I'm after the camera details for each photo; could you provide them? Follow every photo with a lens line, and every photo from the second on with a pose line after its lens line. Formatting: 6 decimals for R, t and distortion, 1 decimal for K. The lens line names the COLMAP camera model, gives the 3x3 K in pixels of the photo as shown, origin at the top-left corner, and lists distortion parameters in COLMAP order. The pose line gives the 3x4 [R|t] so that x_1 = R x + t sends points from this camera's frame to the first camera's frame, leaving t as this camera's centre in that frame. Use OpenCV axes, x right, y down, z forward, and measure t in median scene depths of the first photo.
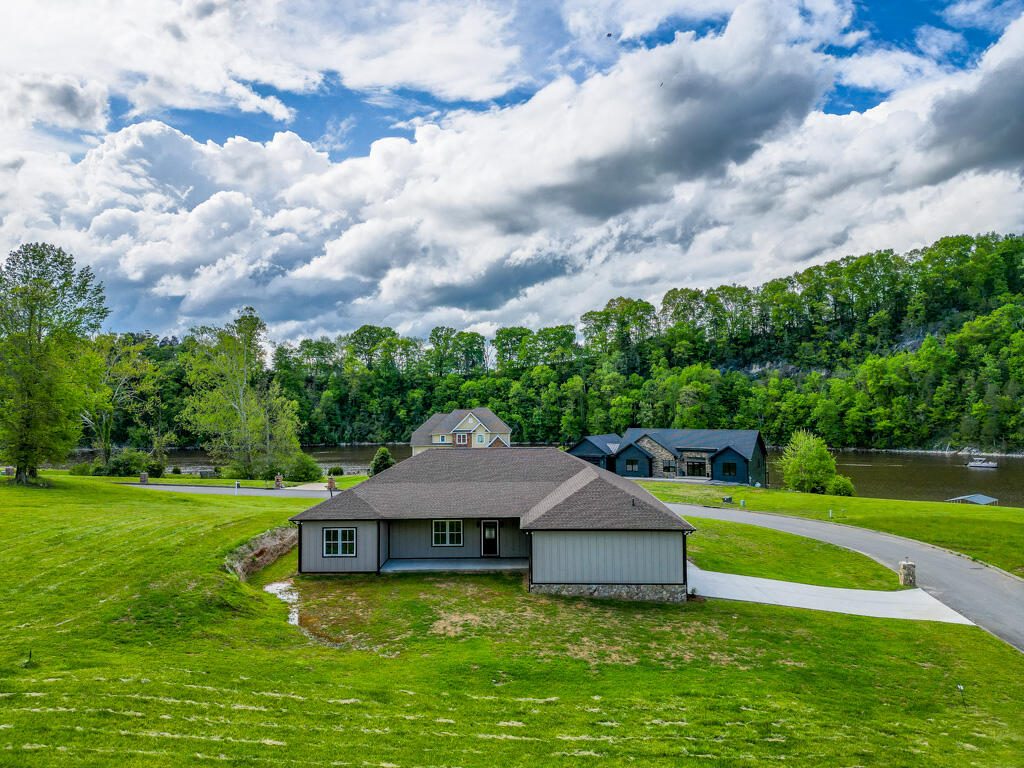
lens RADIAL K [[713.4, 0, 509.8], [0, 713.4, 401.4], [0, 0, 1]] dist [0.085910, -0.085671]
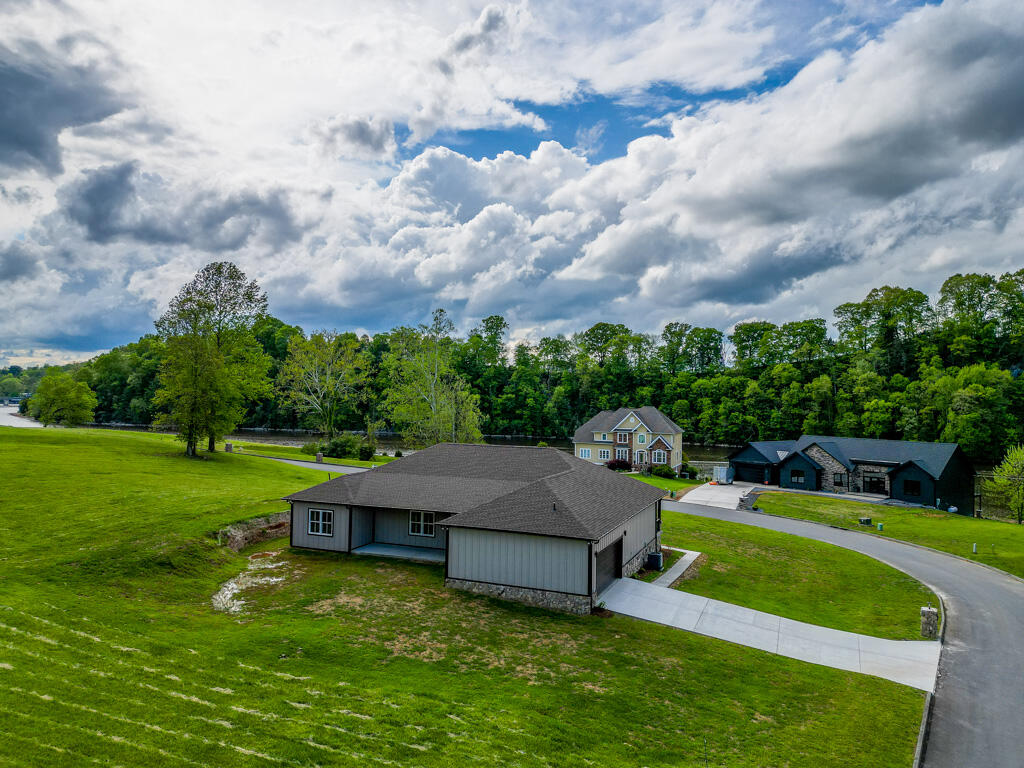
lens RADIAL K [[713.0, 0, 512.0], [0, 713.0, 384.0], [0, 0, 1]] dist [0.081074, -0.085049]
pose [[0.933498, 0.019143, -0.358071, 0.051378], [-0.026156, 0.999549, -0.014752, -0.001198], [0.357627, 0.023137, 0.933578, 0.006915]]
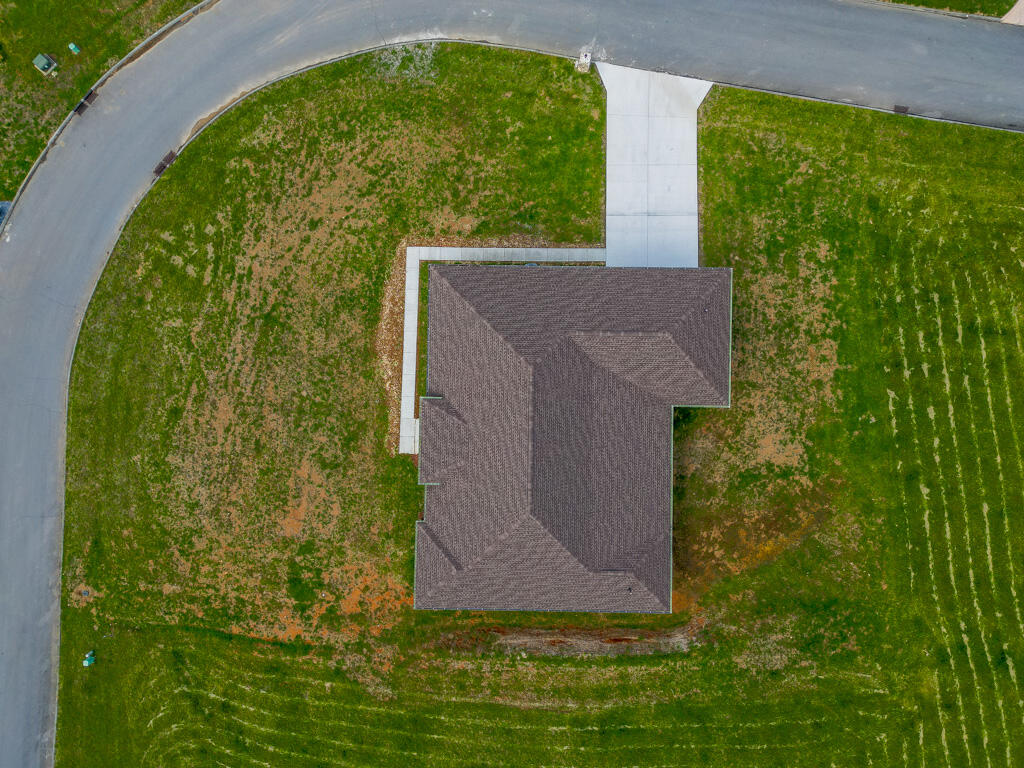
lens RADIAL K [[713.0, 0, 512.0], [0, 713.0, 384.0], [0, 0, 1]] dist [0.081074, -0.085049]
pose [[-0.007376, -0.999771, 0.020075, 0.003537], [0.002987, 0.020053, 0.999794, -0.113183], [-0.999968, 0.007434, 0.002838, 0.144846]]
